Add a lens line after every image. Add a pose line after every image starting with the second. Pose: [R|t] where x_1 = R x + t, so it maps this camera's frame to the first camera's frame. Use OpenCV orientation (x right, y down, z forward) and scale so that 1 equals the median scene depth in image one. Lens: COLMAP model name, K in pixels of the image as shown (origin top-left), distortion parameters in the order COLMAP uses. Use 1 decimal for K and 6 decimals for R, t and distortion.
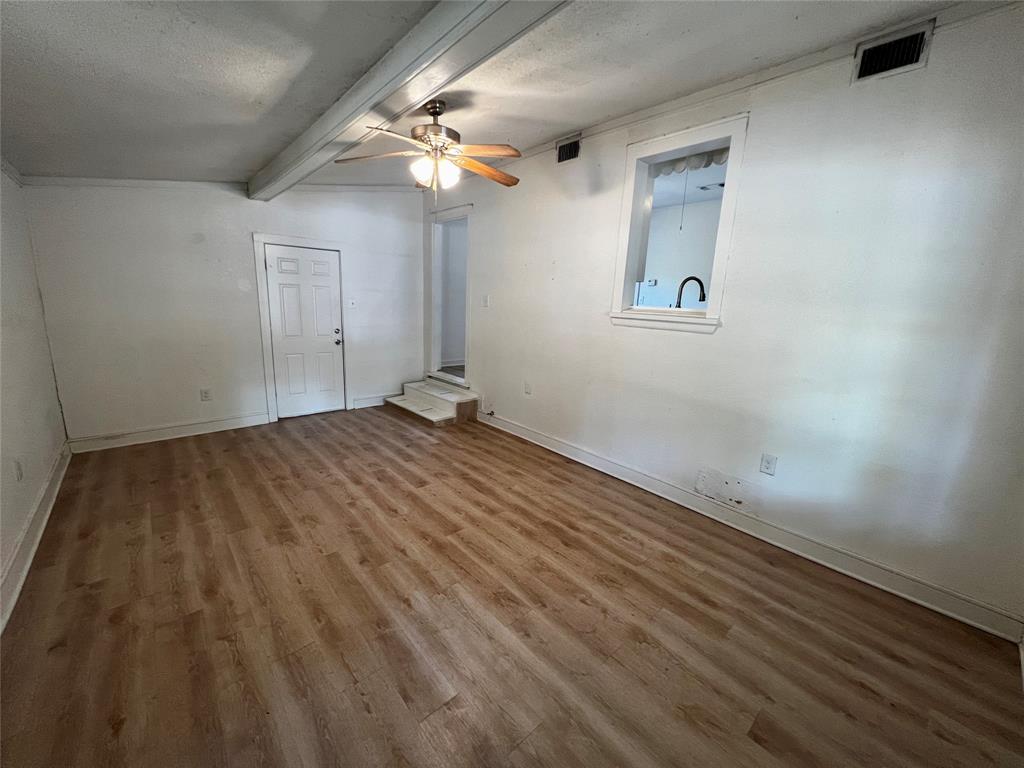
lens RADIAL K [[406.9, 0, 511.1], [0, 406.9, 386.1], [0, 0, 1]] dist [-0.001264, 0.000373]
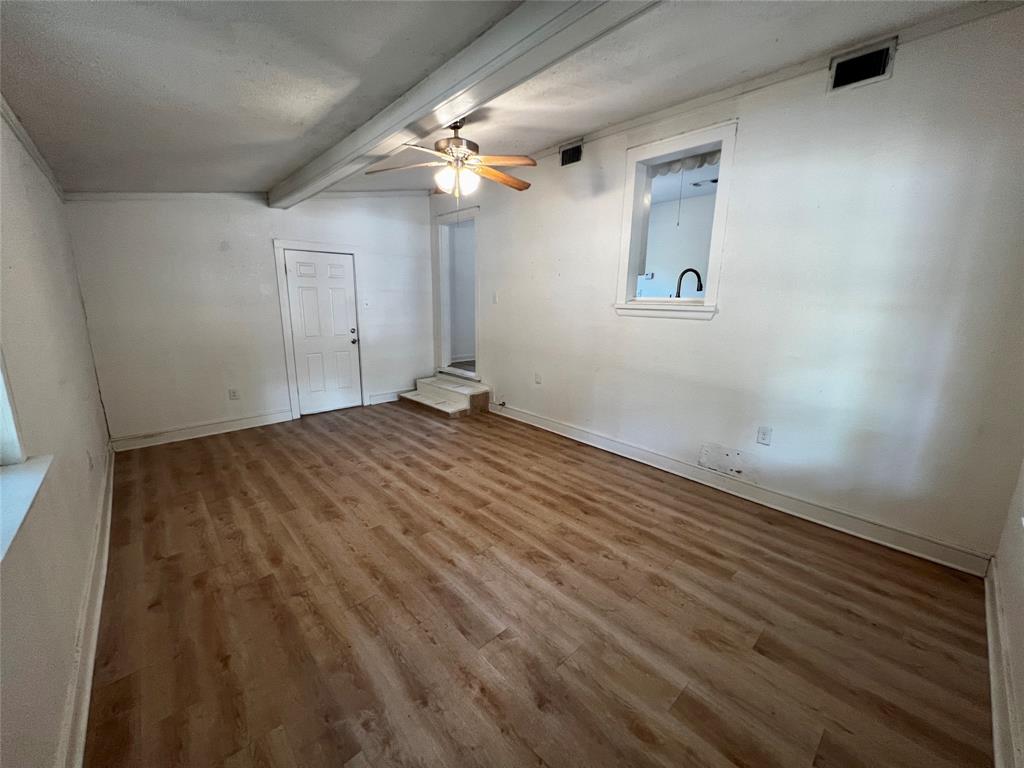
lens RADIAL K [[406.9, 0, 511.1], [0, 406.9, 386.1], [0, 0, 1]] dist [-0.001264, 0.000373]
pose [[0.999453, -0.031878, 0.008806, -0.054363], [0.031844, 0.999485, 0.004017, 0.026482], [-0.008929, -0.003735, 0.999953, -0.087940]]
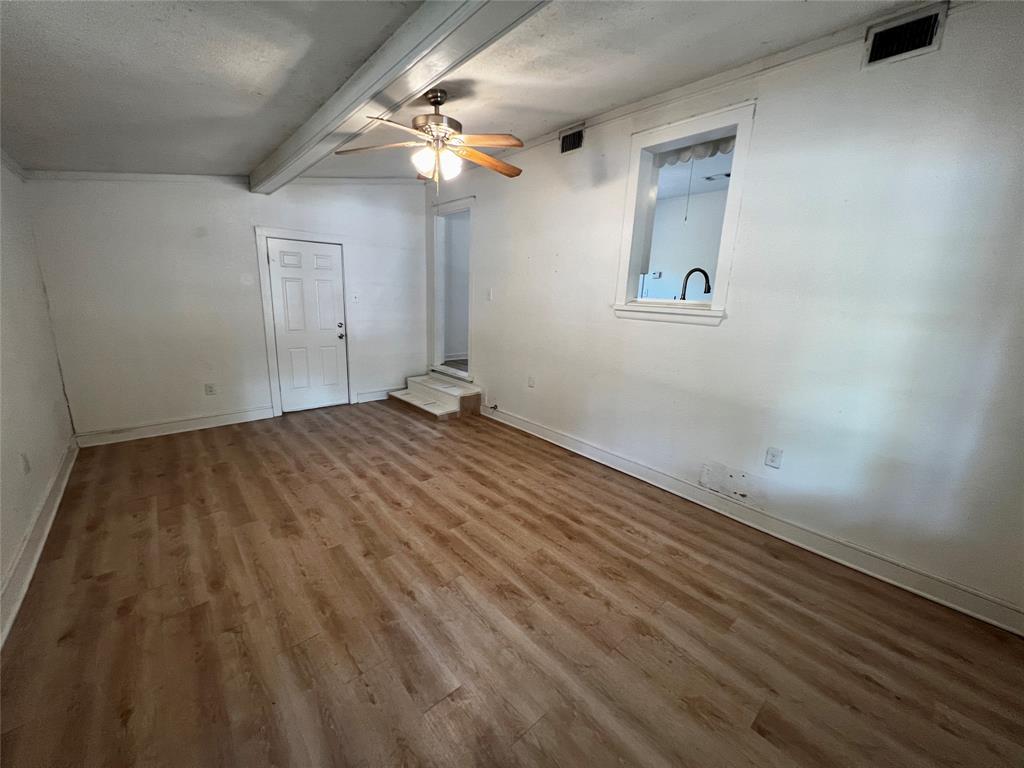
lens RADIAL K [[406.9, 0, 511.1], [0, 406.9, 386.1], [0, 0, 1]] dist [-0.001264, 0.000373]
pose [[0.999956, -0.002635, -0.008976, 0.001215], [0.002765, 0.999891, 0.014534, 0.001840], [0.008936, -0.014558, 0.999854, 0.003834]]
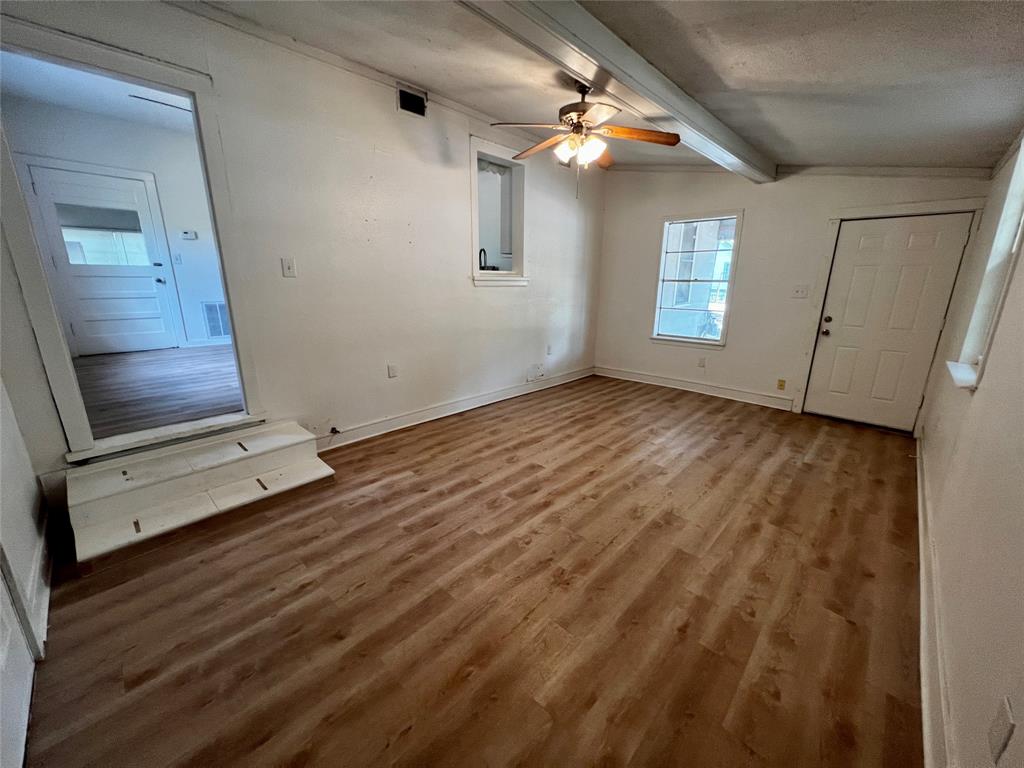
lens RADIAL K [[402.8, 0, 514.3], [0, 402.8, 384.8], [0, 0, 1]] dist [0.000580, -0.000110]
pose [[-0.089965, -0.302155, 0.949004, -1.108956], [0.189115, 0.930349, 0.314144, -0.259513], [-0.977825, 0.207733, -0.026557, 1.084376]]
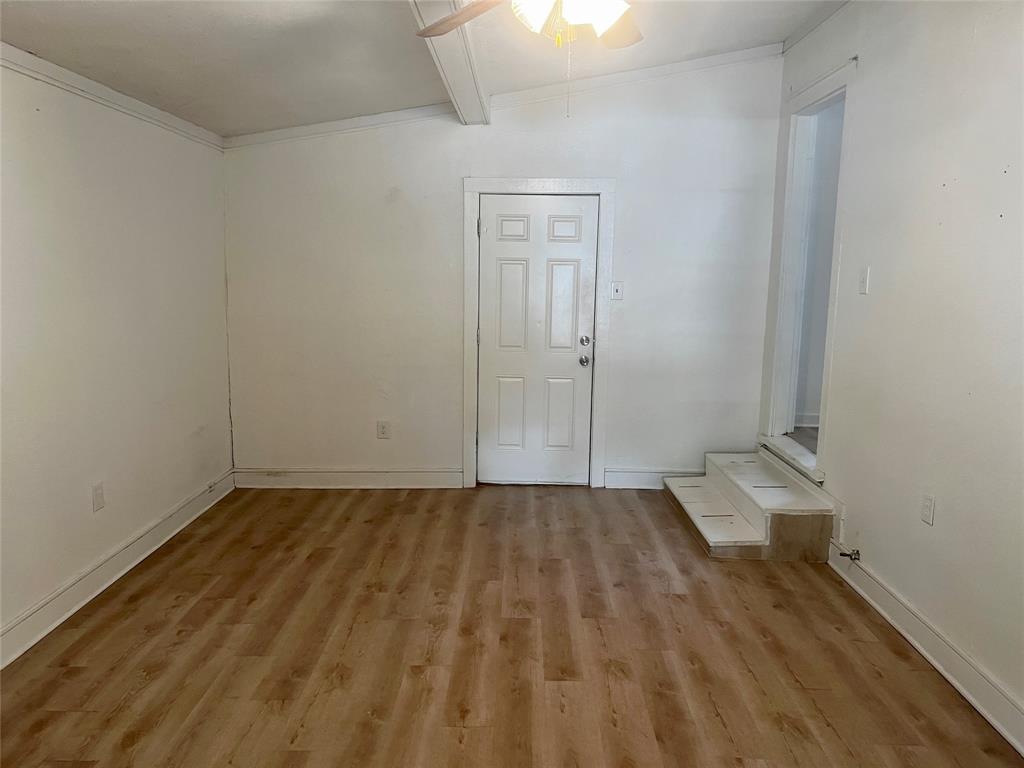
lens RADIAL K [[774.0, 0, 513.1], [0, 774.0, 386.6], [0, 0, 1]] dist [0.065820, -0.084697]
pose [[0.739970, 0.075234, -0.668419, 0.323202], [-0.124487, 0.991876, -0.026173, -0.057140], [0.661020, 0.102576, 0.743324, 0.280753]]
